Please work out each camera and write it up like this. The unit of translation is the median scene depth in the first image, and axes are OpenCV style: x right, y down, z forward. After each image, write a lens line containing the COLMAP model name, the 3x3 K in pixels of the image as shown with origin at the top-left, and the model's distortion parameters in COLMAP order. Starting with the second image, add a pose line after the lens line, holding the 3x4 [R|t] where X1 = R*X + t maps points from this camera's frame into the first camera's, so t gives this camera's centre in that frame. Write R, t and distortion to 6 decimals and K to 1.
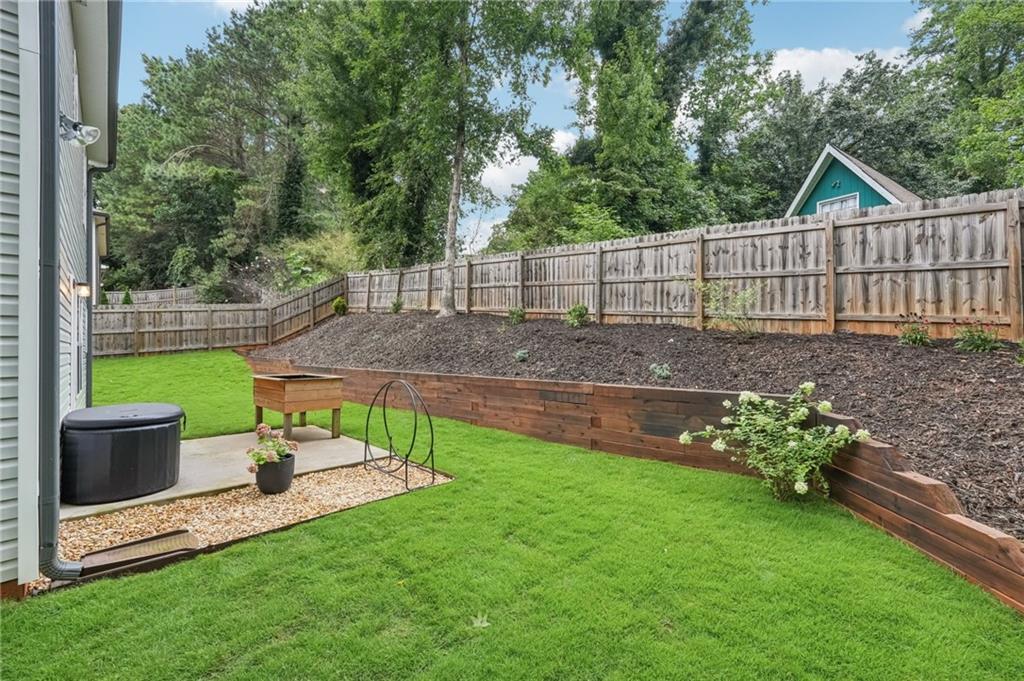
lens RADIAL K [[416.1, 0, 510.9], [0, 416.1, 333.5], [0, 0, 1]] dist [-0.017430, 0.000039]
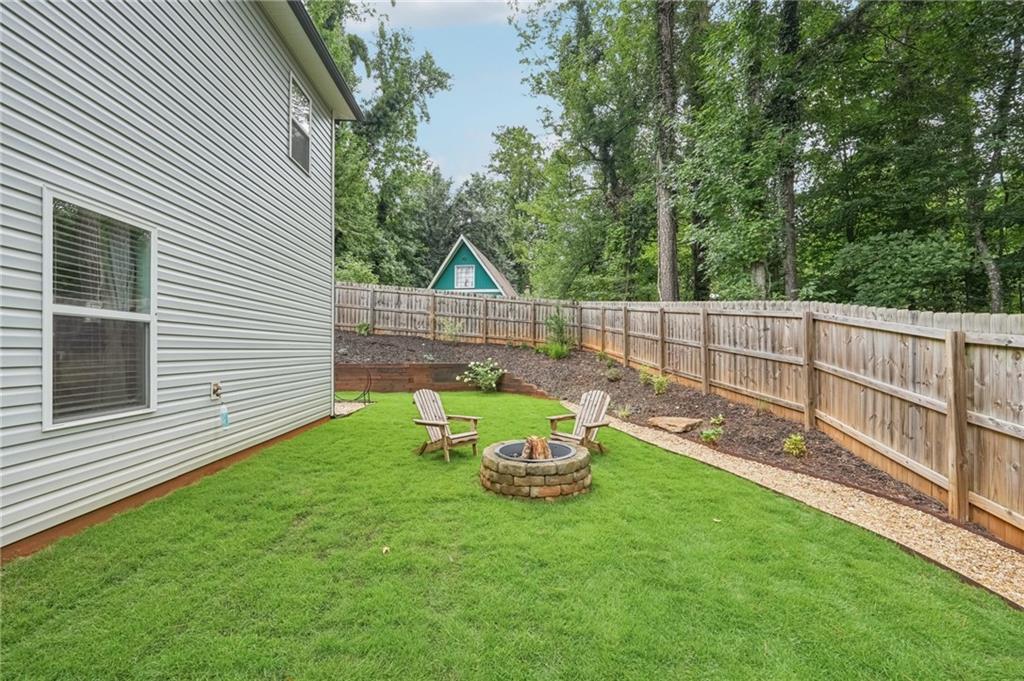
lens RADIAL K [[416.1, 0, 510.9], [0, 416.1, 333.5], [0, 0, 1]] dist [-0.017430, 0.000039]
pose [[0.652740, 0.040875, 0.756479, -0.791252], [-0.027577, 0.999164, -0.030192, 0.011406], [-0.757080, -0.001154, 0.653321, -0.596342]]
